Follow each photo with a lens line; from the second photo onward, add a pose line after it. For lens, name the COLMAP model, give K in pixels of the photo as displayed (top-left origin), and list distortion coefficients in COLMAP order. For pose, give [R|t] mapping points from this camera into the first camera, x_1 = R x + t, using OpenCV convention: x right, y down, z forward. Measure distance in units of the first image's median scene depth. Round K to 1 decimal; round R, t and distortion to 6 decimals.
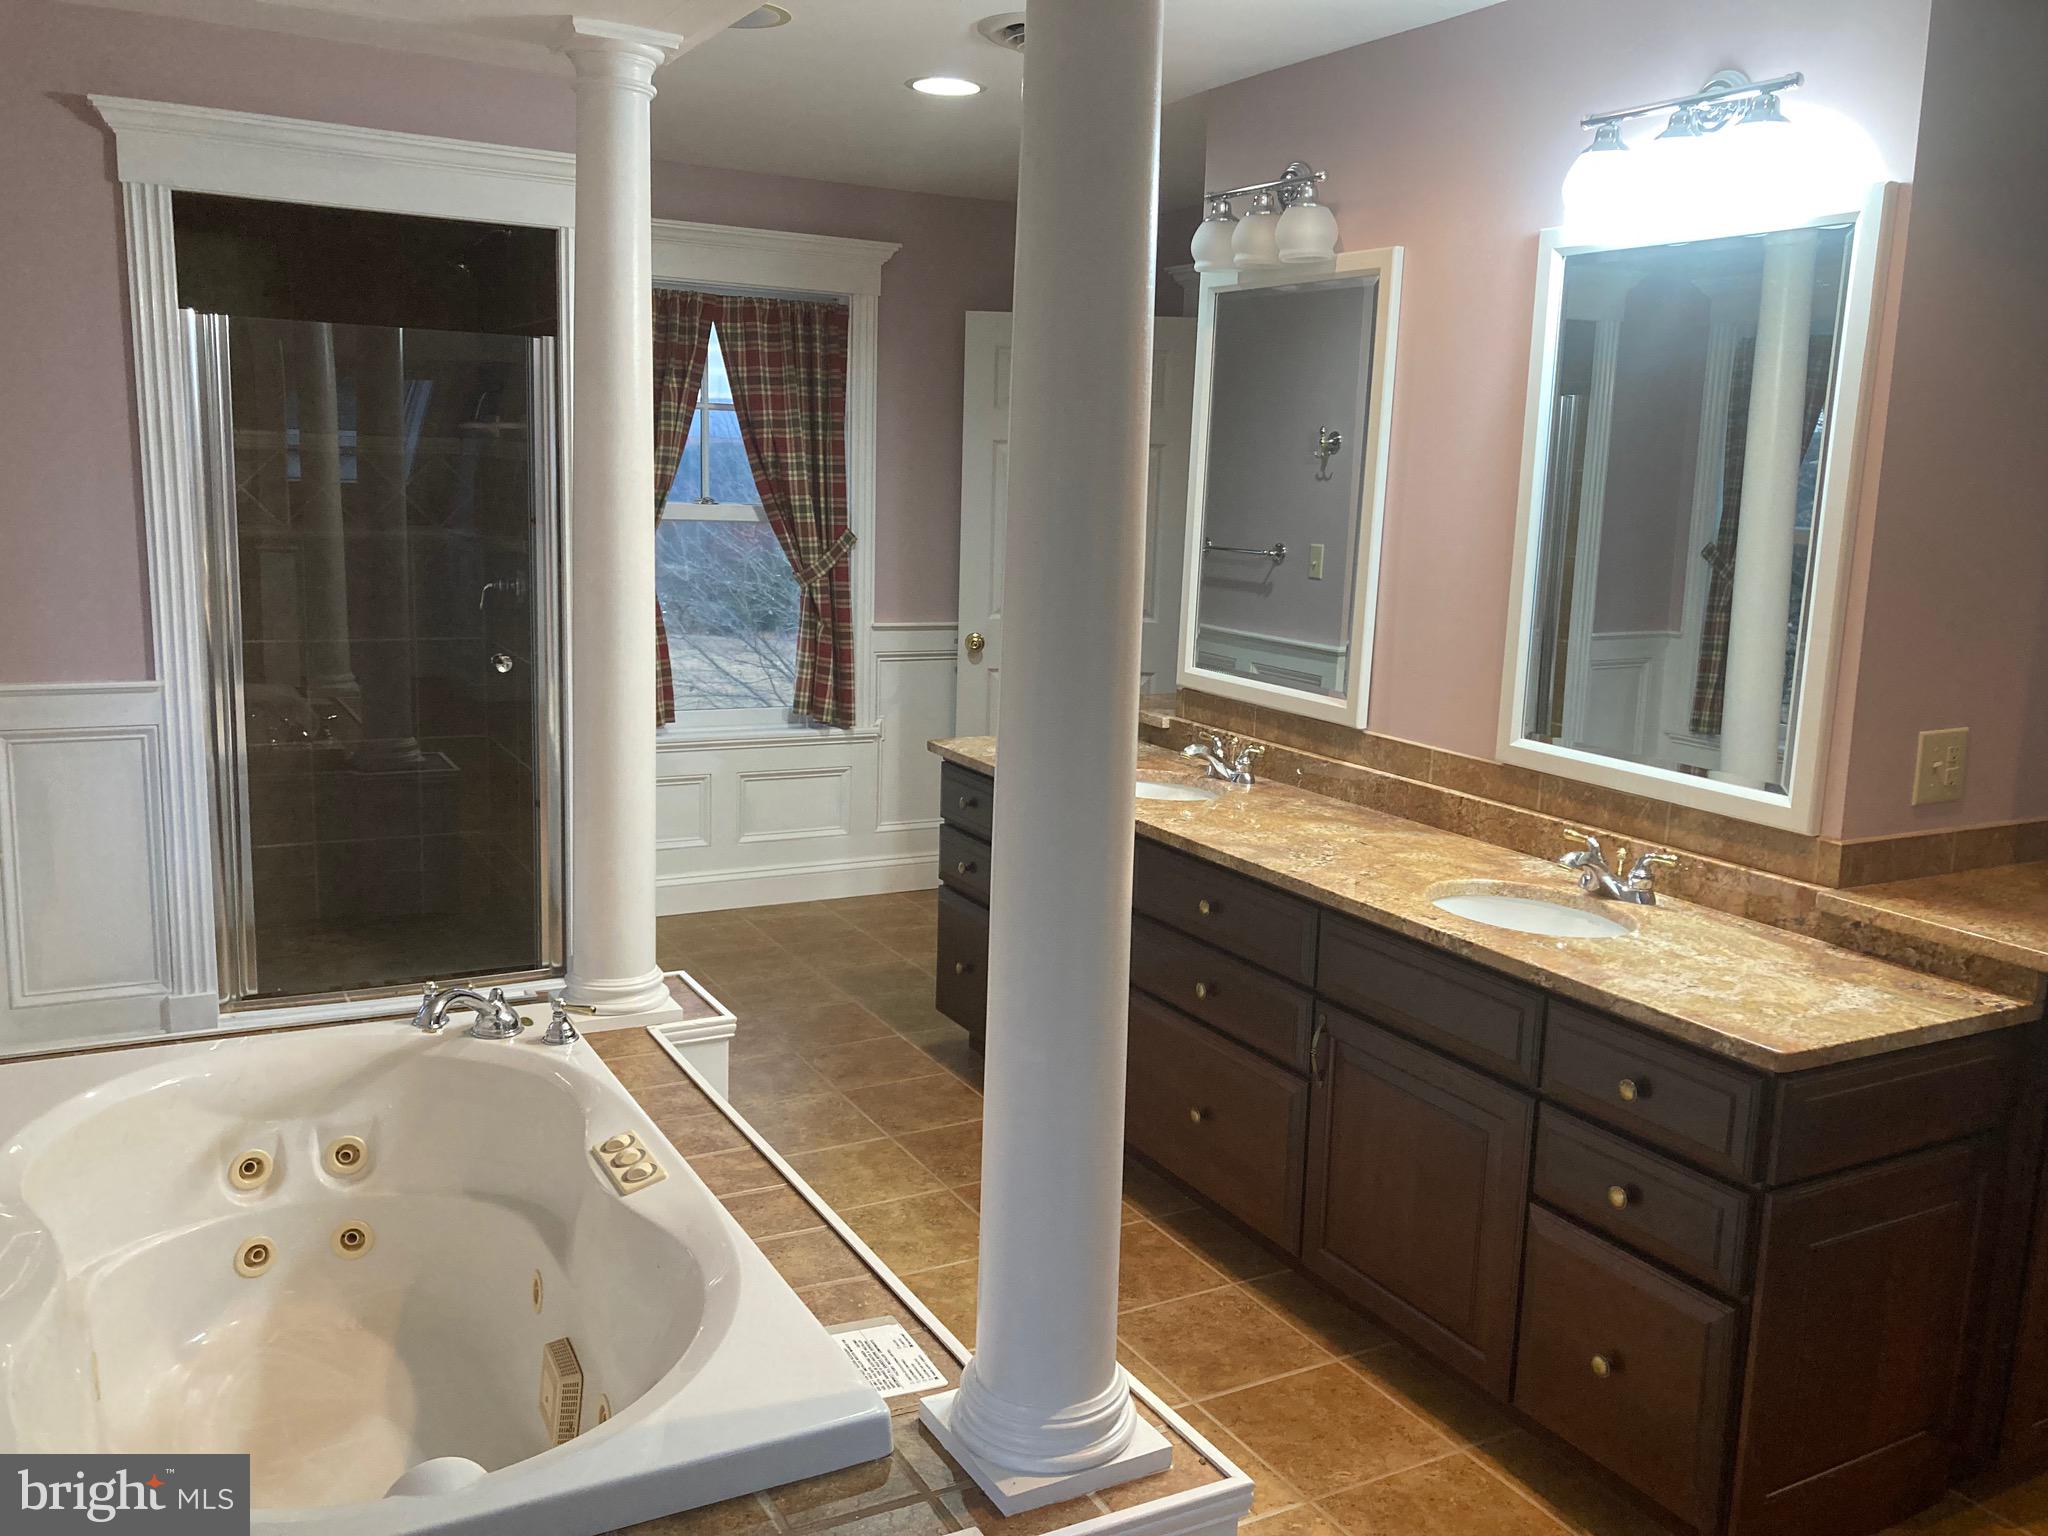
lens RADIAL K [[1667.4, 0, 1023.1], [0, 1667.4, 738.1], [0, 0, 1]] dist [-0.007097, 0.045506]
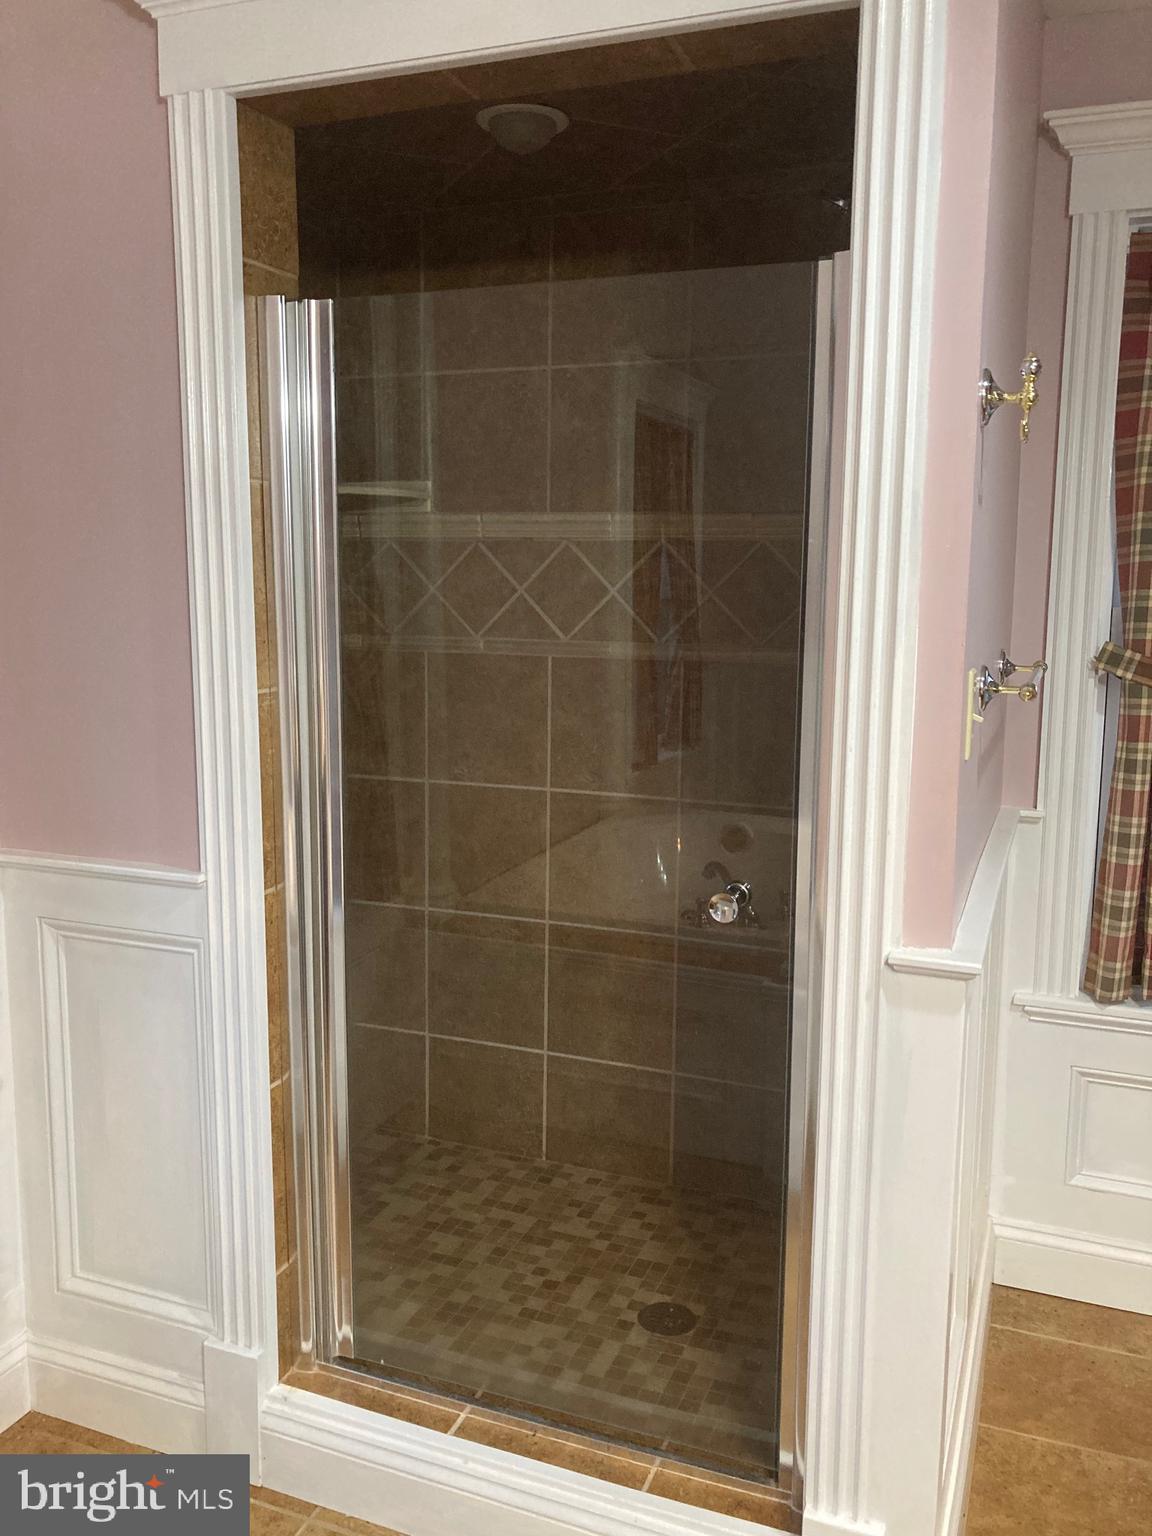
lens RADIAL K [[1250.6, 0, 576.0], [0, 1250.6, 768.0], [0, 0, 1]] dist [-0.007097, 0.045506]
pose [[0.635934, 0.089746, -0.766508, -0.073472], [-0.109612, 0.993650, 0.025401, -0.146006], [0.763920, 0.067865, 0.641733, 1.123093]]
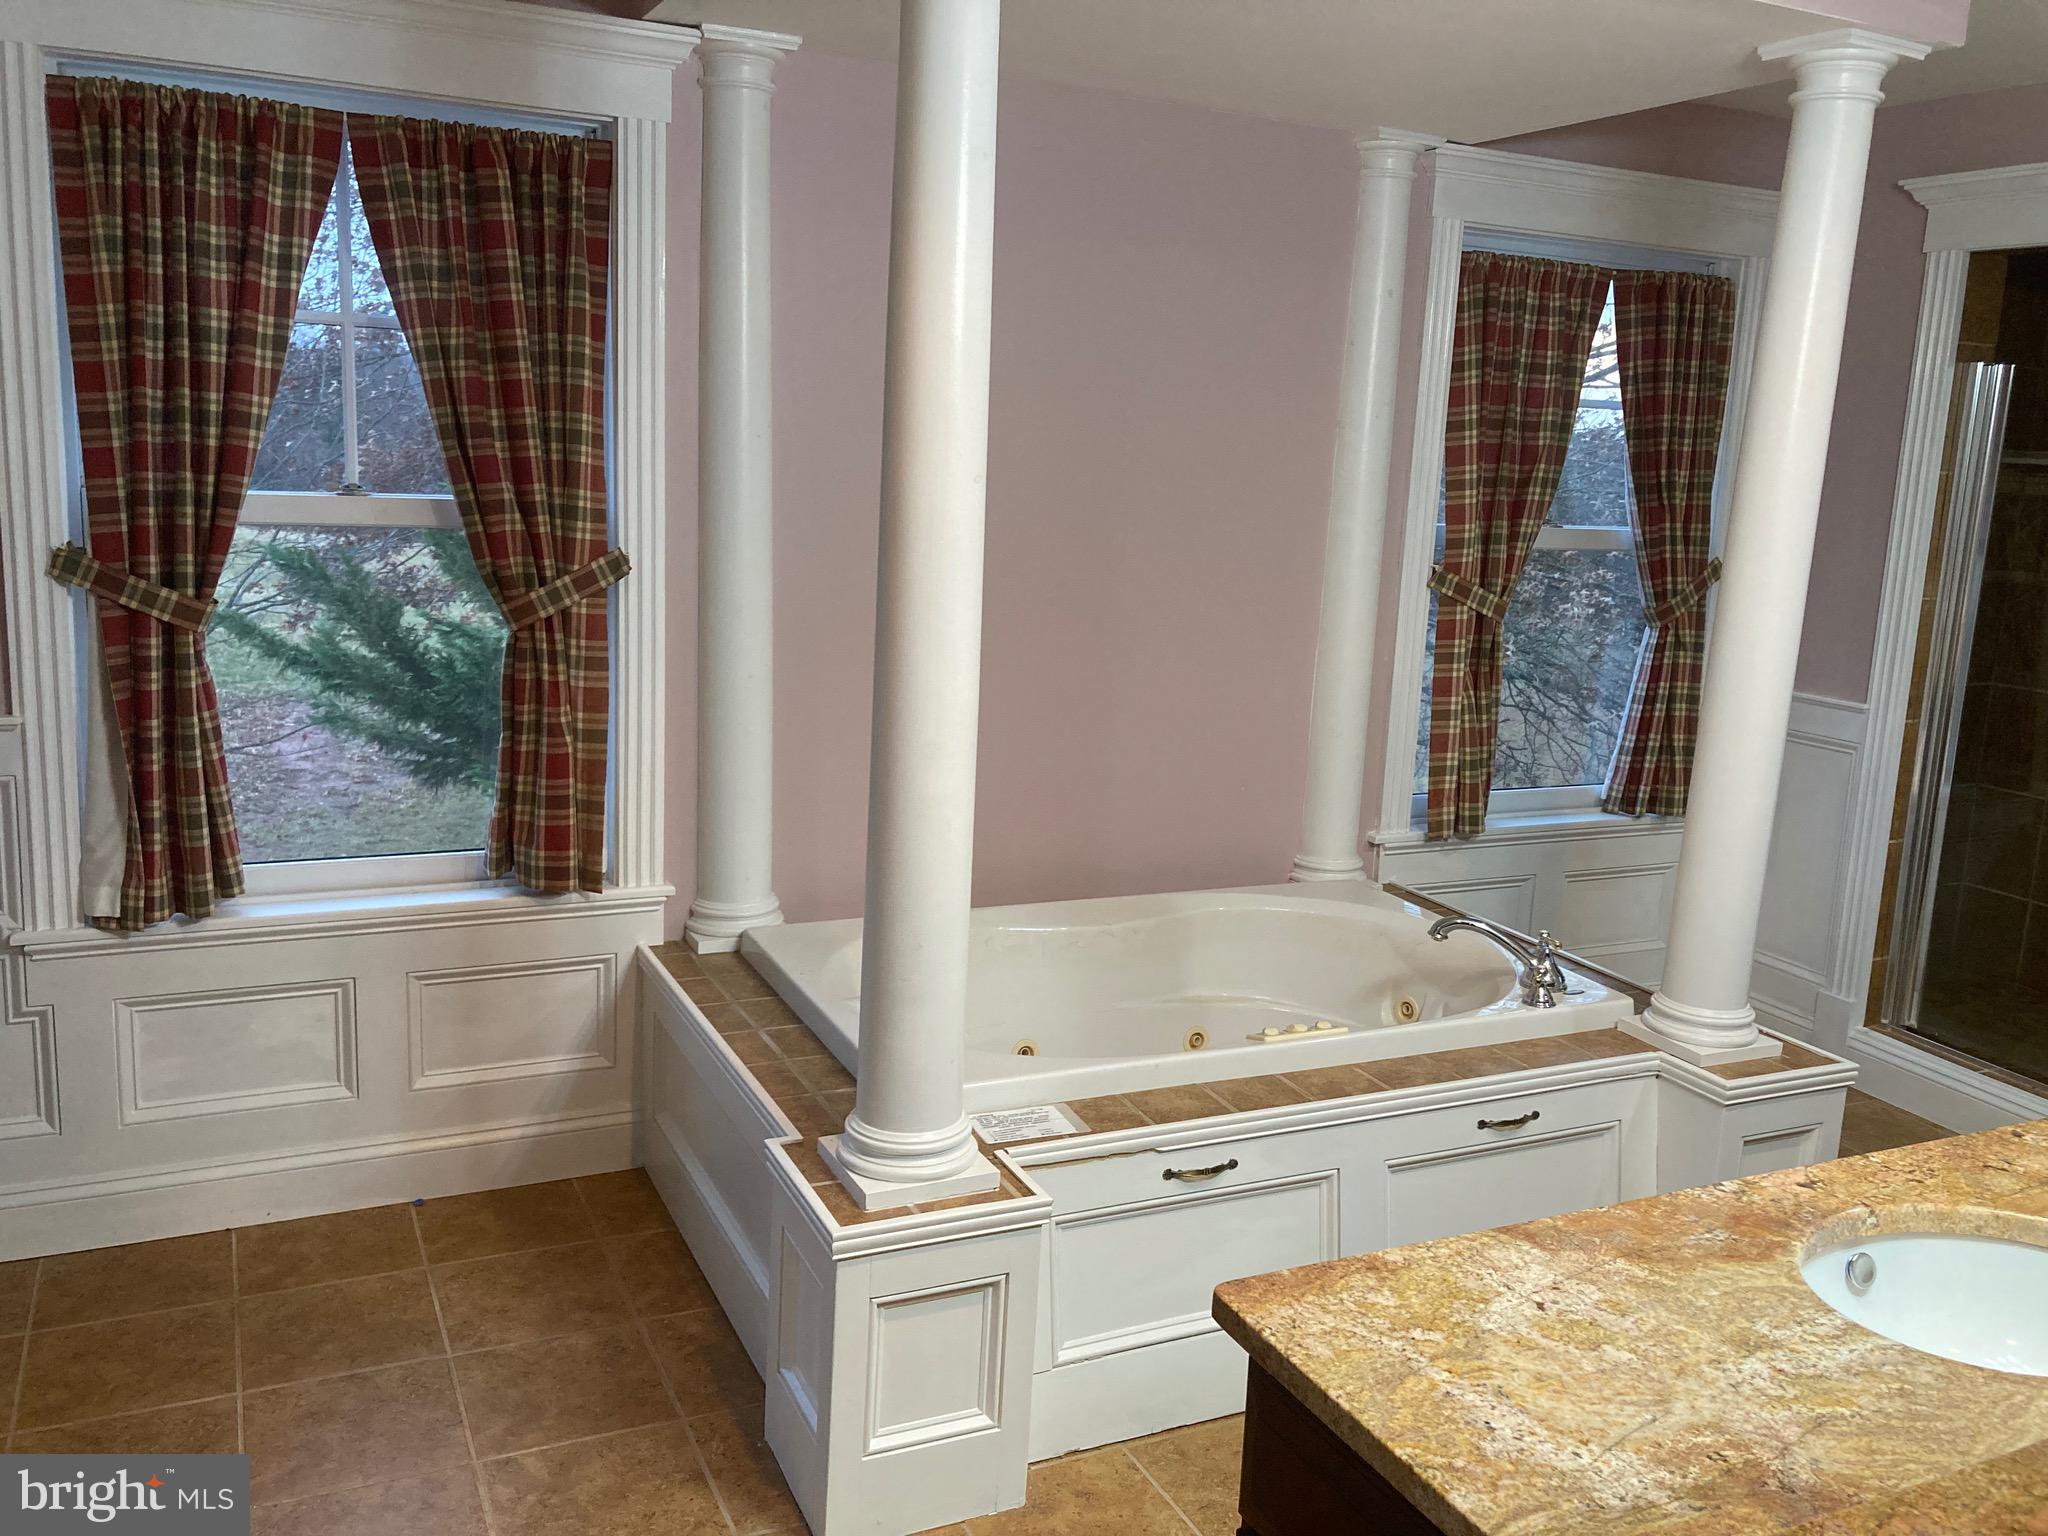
lens RADIAL K [[1667.4, 0, 1023.1], [0, 1667.4, 738.1], [0, 0, 1]] dist [-0.007097, 0.045506]
pose [[-0.050758, 0.135533, -0.989472, 0.840048], [-0.205481, 0.968135, 0.143151, -0.079371], [0.977344, 0.210583, -0.021291, 0.690374]]
